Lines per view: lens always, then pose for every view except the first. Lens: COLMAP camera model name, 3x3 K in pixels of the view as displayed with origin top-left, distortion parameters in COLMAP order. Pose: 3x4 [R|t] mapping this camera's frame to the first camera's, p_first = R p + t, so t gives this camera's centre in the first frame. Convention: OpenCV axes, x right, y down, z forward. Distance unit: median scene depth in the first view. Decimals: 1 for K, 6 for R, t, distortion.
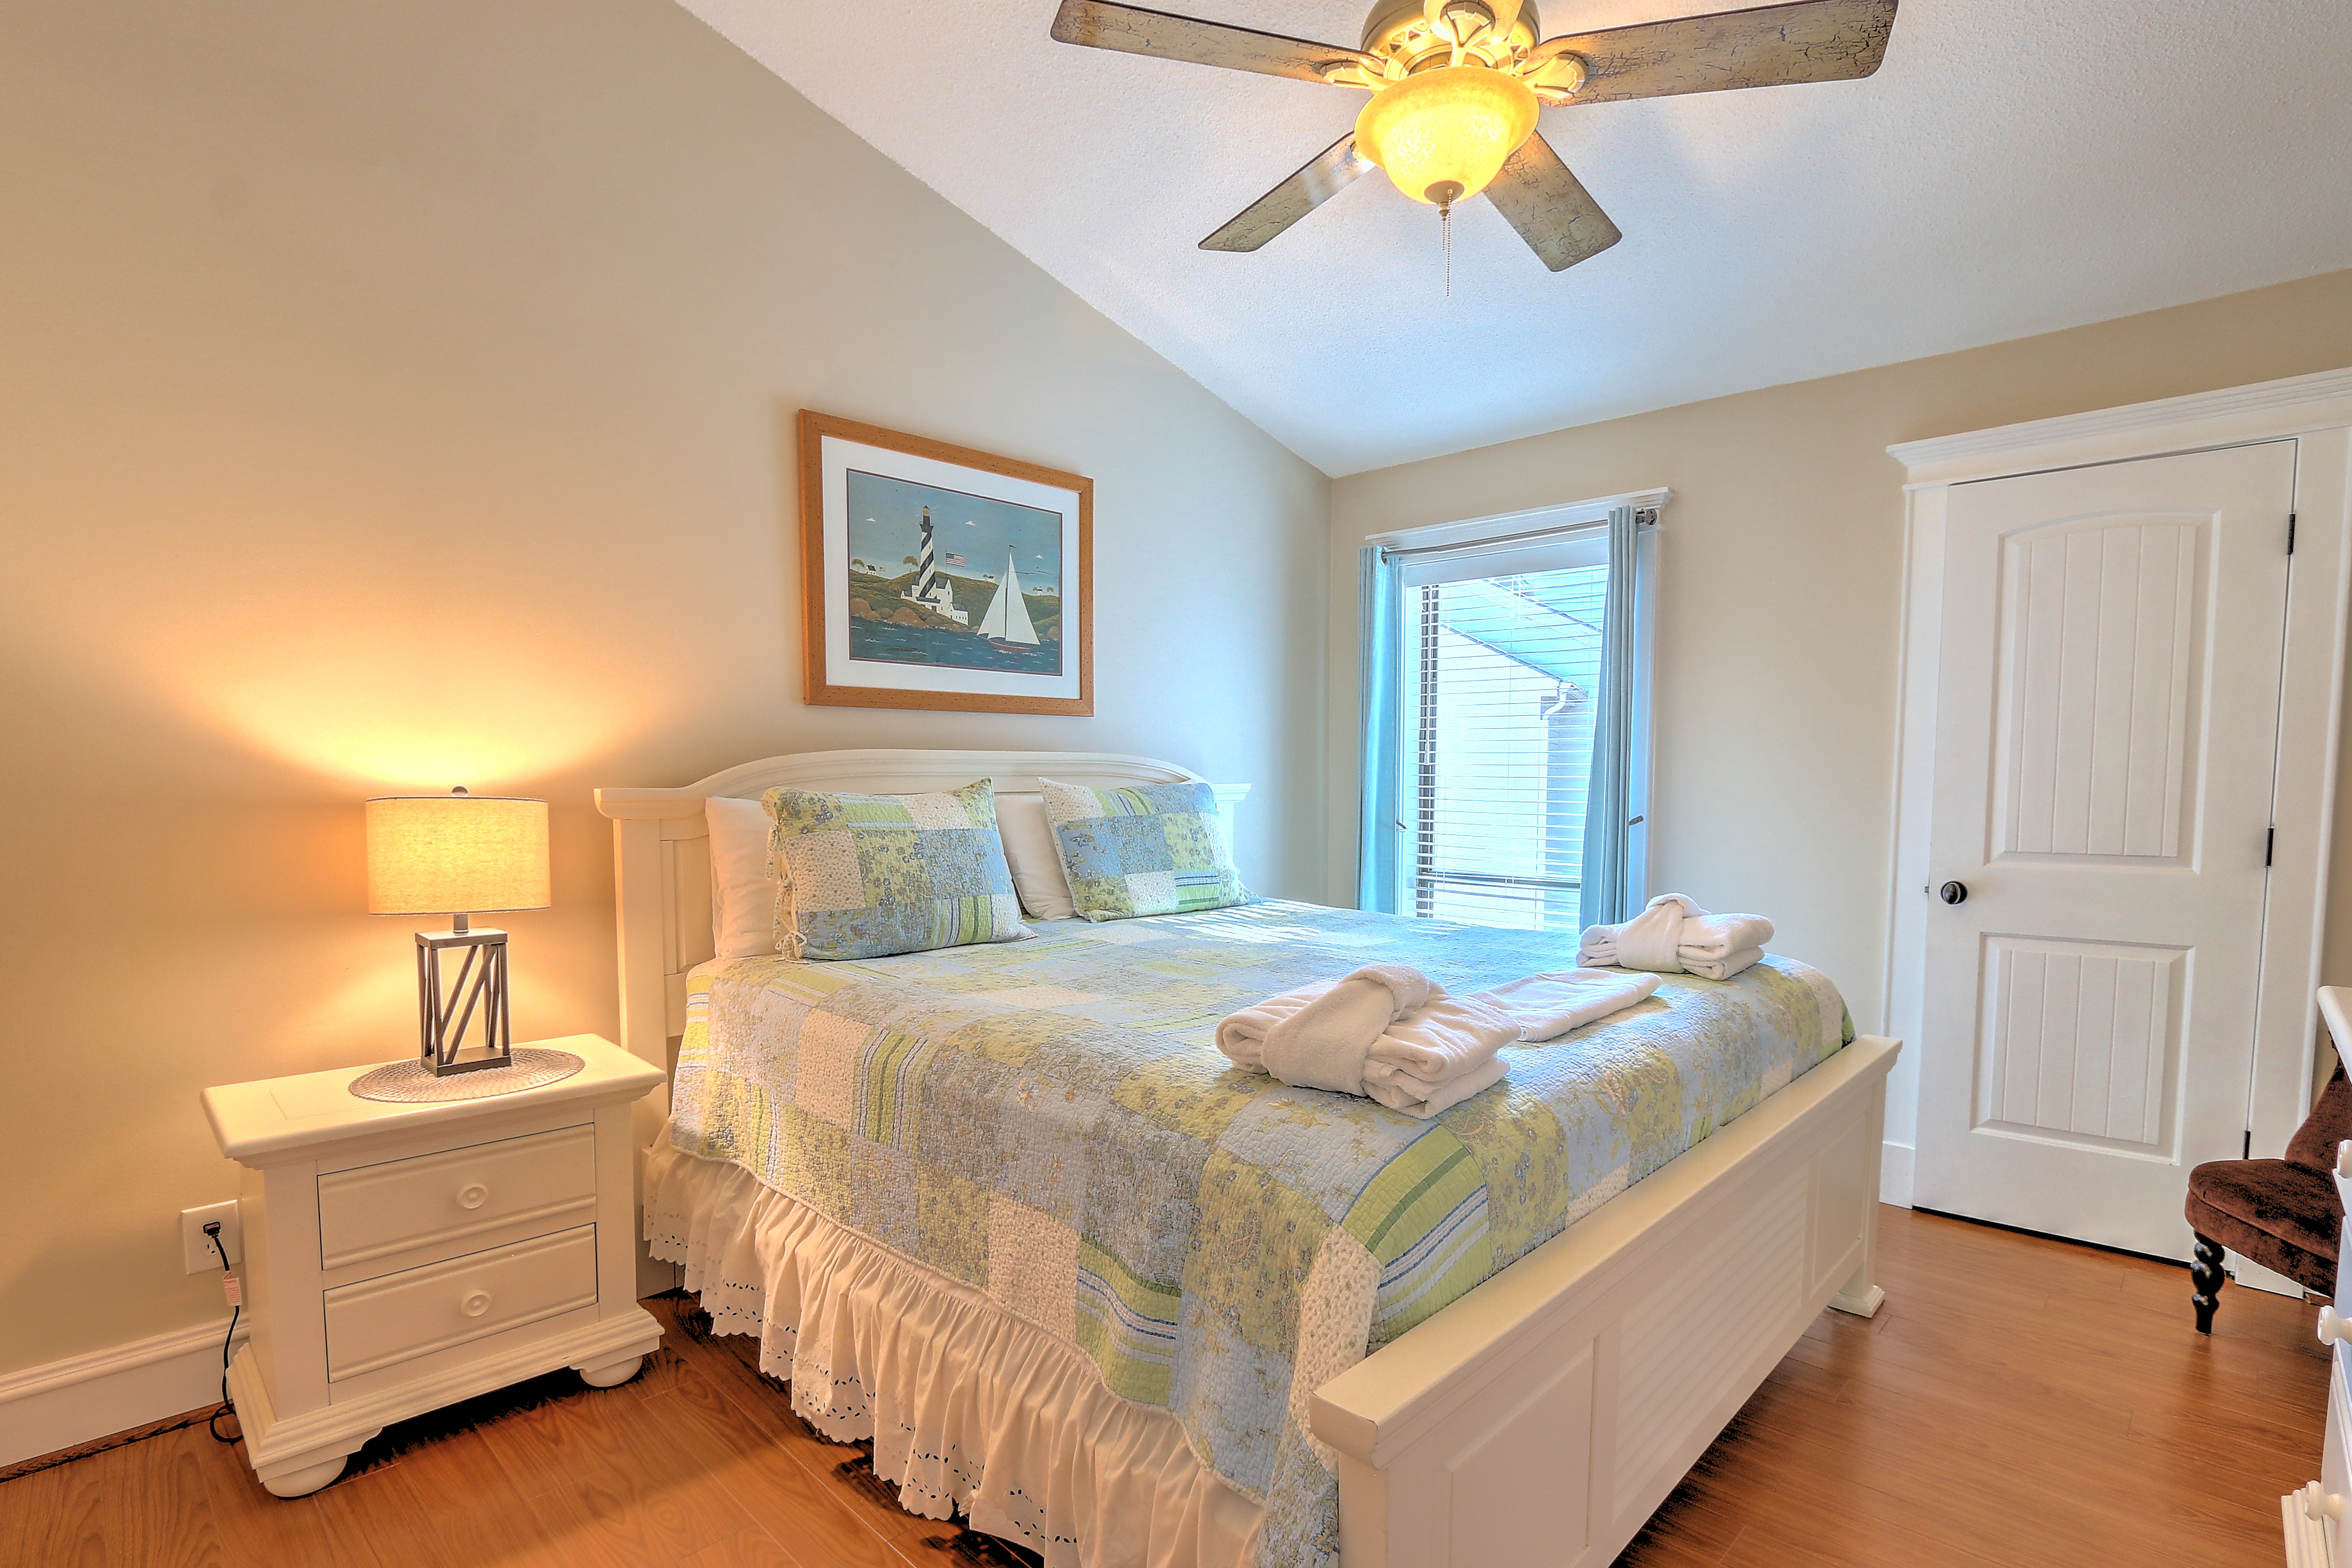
lens RADIAL K [[1121.7, 0, 1171.7], [0, 1121.7, 837.1], [0, 0, 1]] dist [-0.005177, 0.000089]
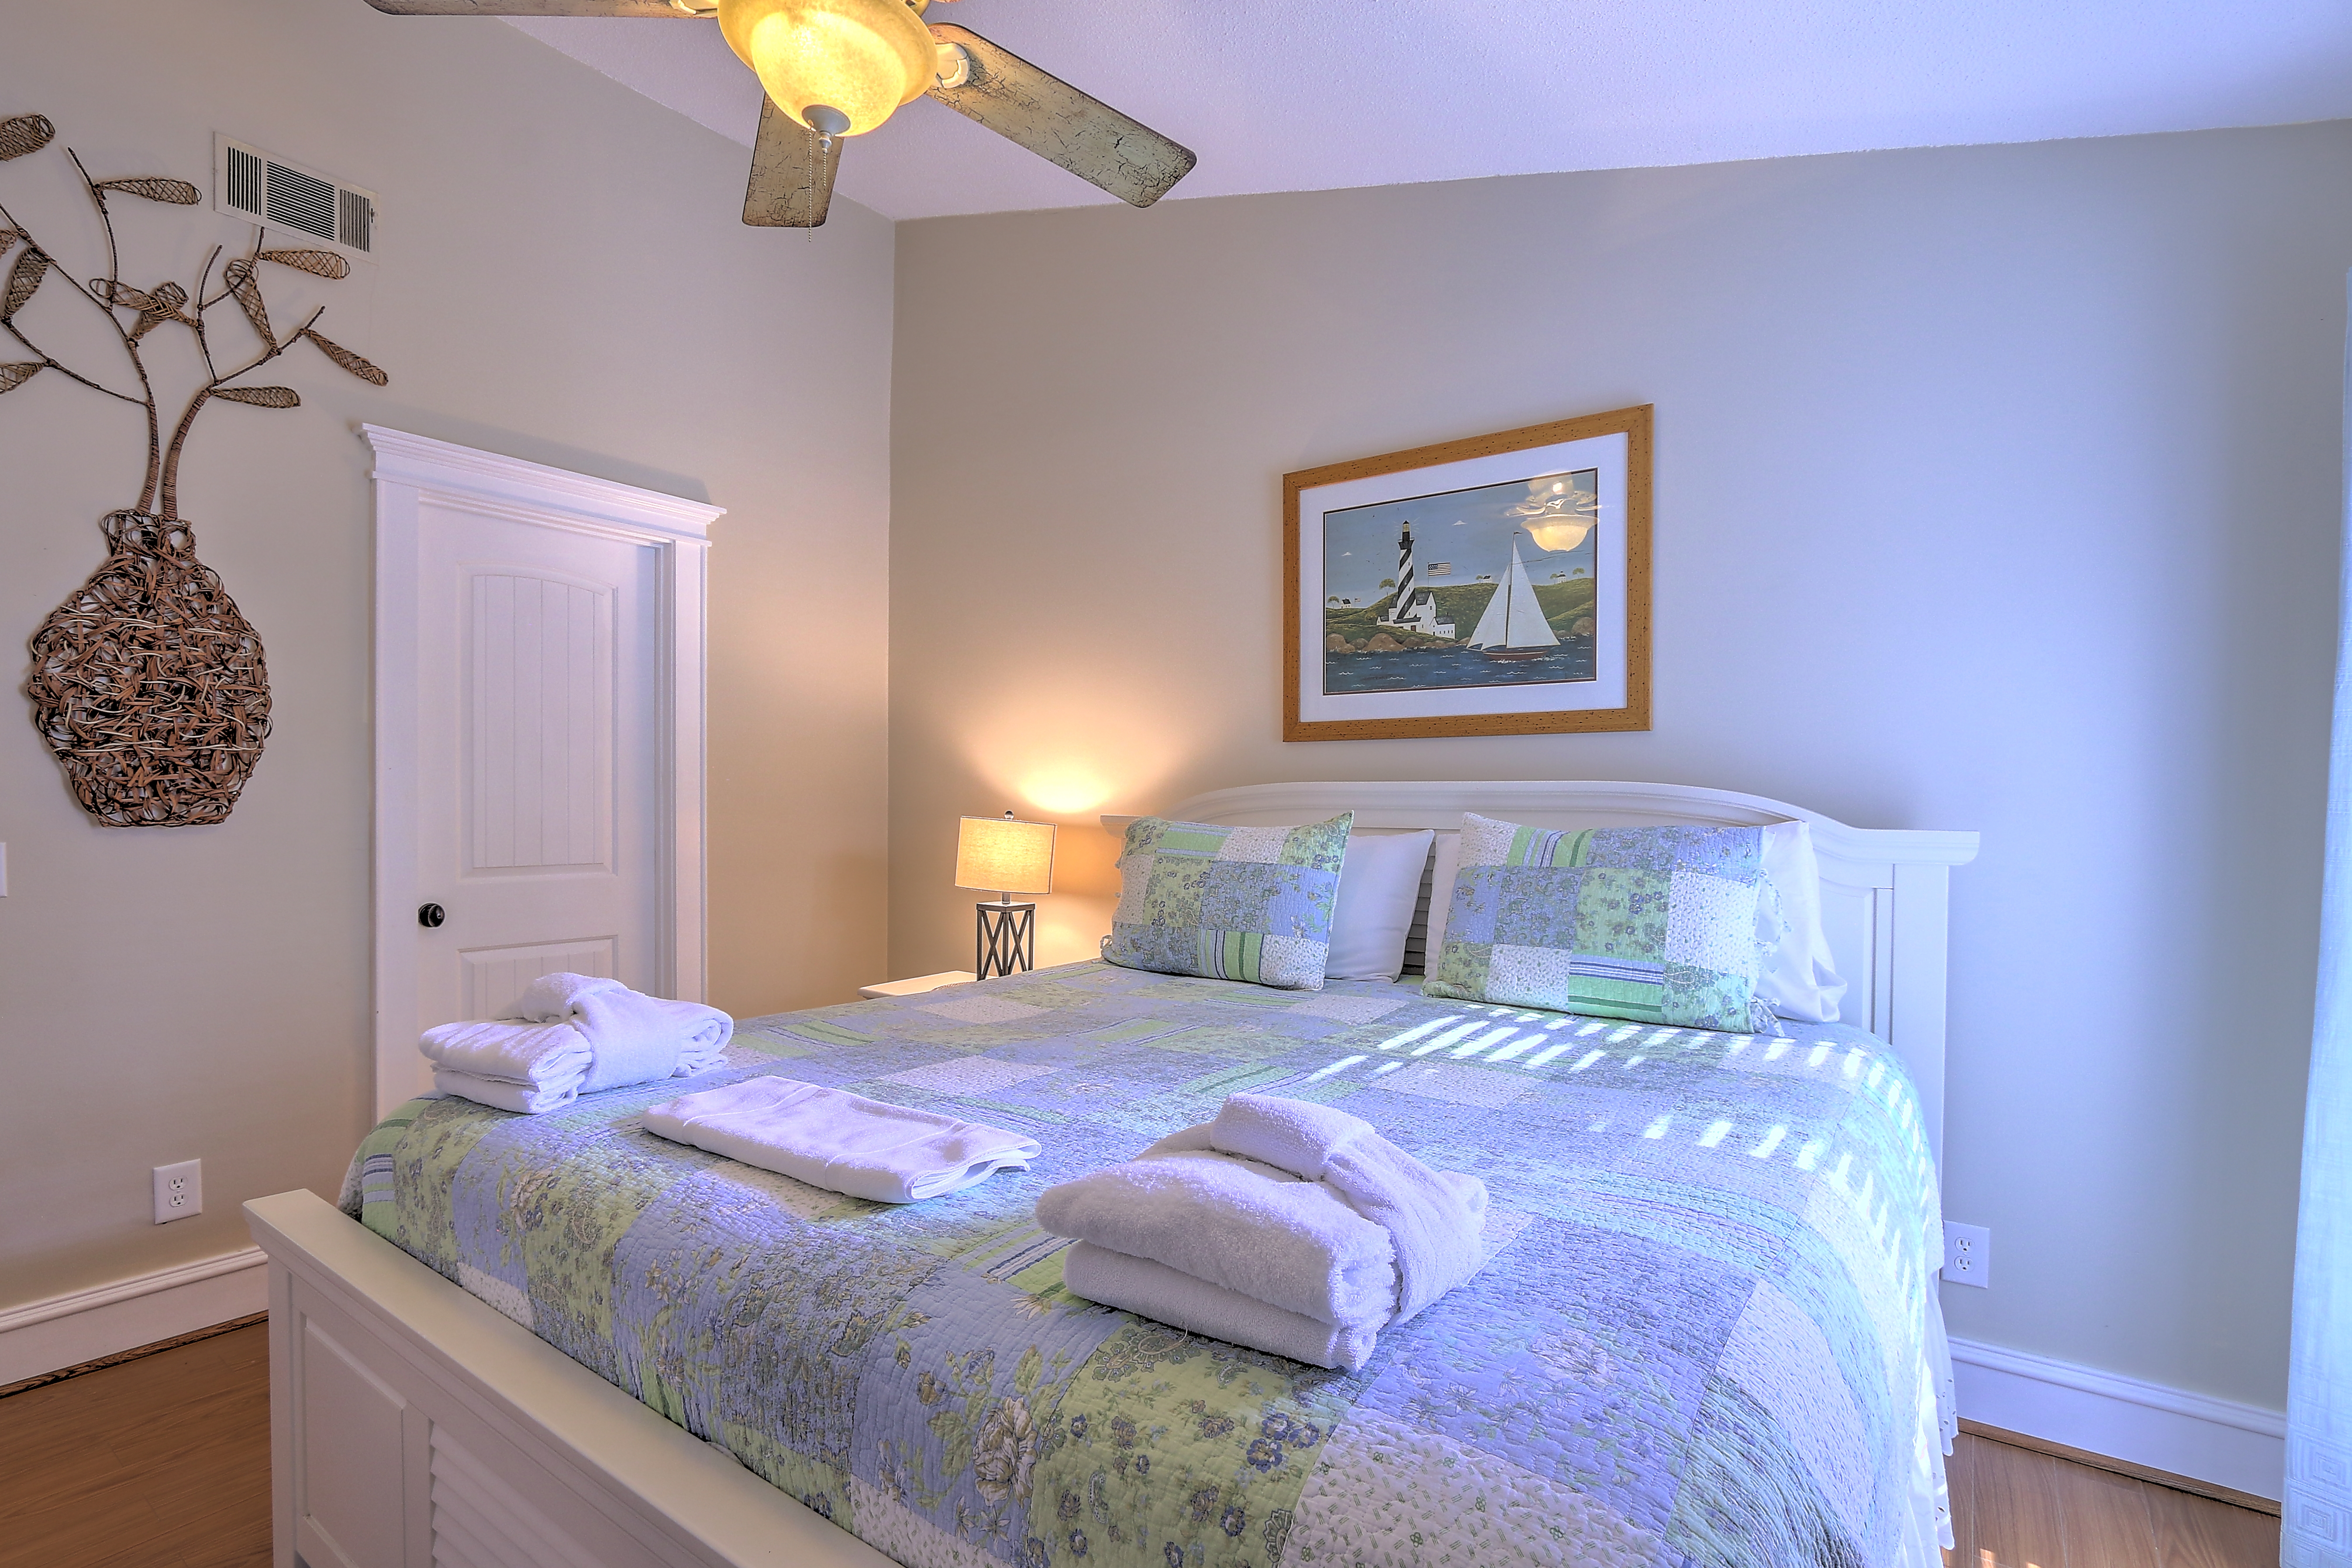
lens RADIAL K [[1097.0, 0, 1176.0], [0, 1097.0, 784.0], [0, 0, 1]] dist [0.022041, -0.000081]
pose [[0.188374, -0.012152, -0.982022, 0.660565], [-0.062855, 0.997724, -0.024403, -0.042795], [0.980084, 0.066321, 0.187181, 0.669497]]
